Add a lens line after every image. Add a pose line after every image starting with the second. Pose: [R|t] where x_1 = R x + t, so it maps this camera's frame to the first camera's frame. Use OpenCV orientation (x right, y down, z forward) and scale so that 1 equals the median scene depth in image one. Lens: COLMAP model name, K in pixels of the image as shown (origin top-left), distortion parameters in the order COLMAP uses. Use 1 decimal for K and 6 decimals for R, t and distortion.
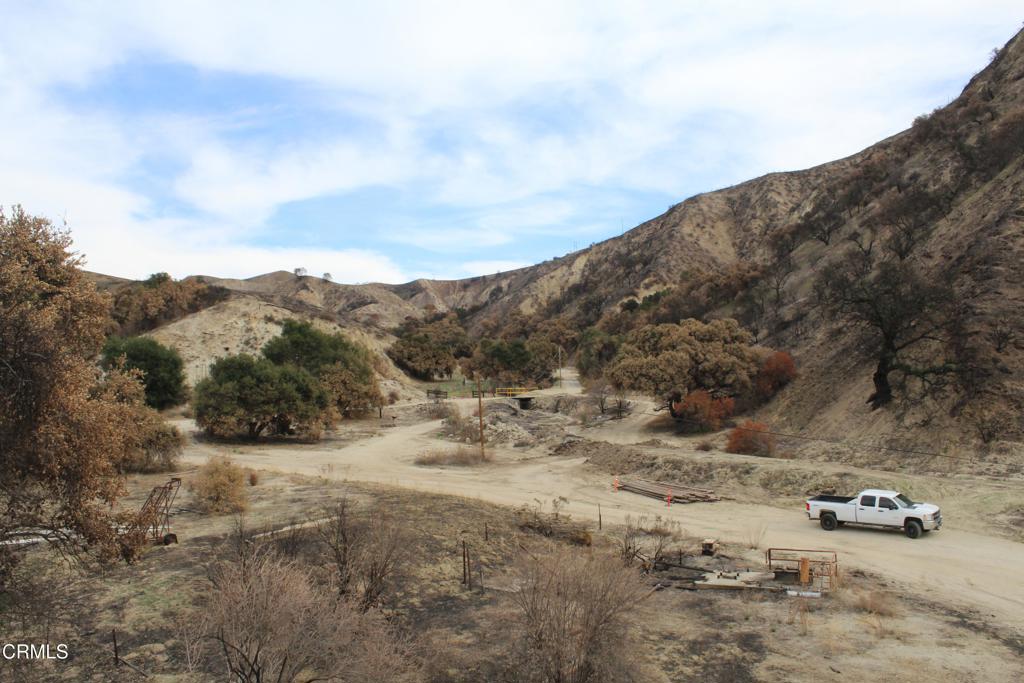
lens RADIAL K [[875.6, 0, 510.9], [0, 875.6, 339.6], [0, 0, 1]] dist [-0.174211, 0.157910]
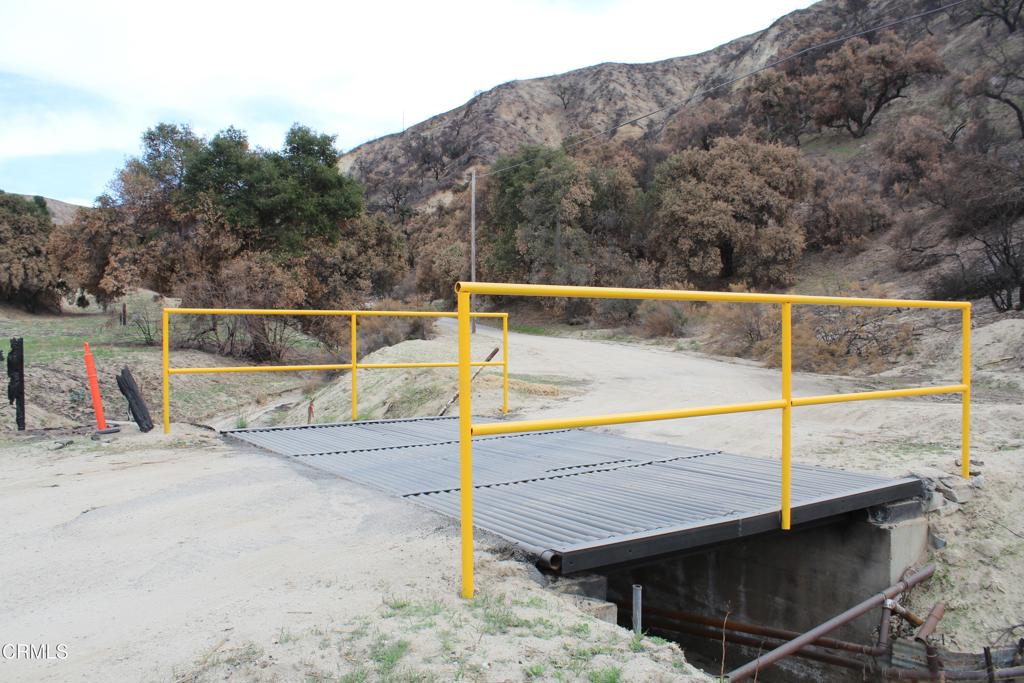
lens RADIAL K [[875.6, 0, 516.3], [0, 875.6, 340.9], [0, 0, 1]] dist [-0.174211, 0.157910]
pose [[0.951340, 0.018397, 0.307593, -0.003215], [-0.035977, 0.998021, 0.051580, 0.017141], [-0.306035, -0.060136, 0.950119, 0.300925]]
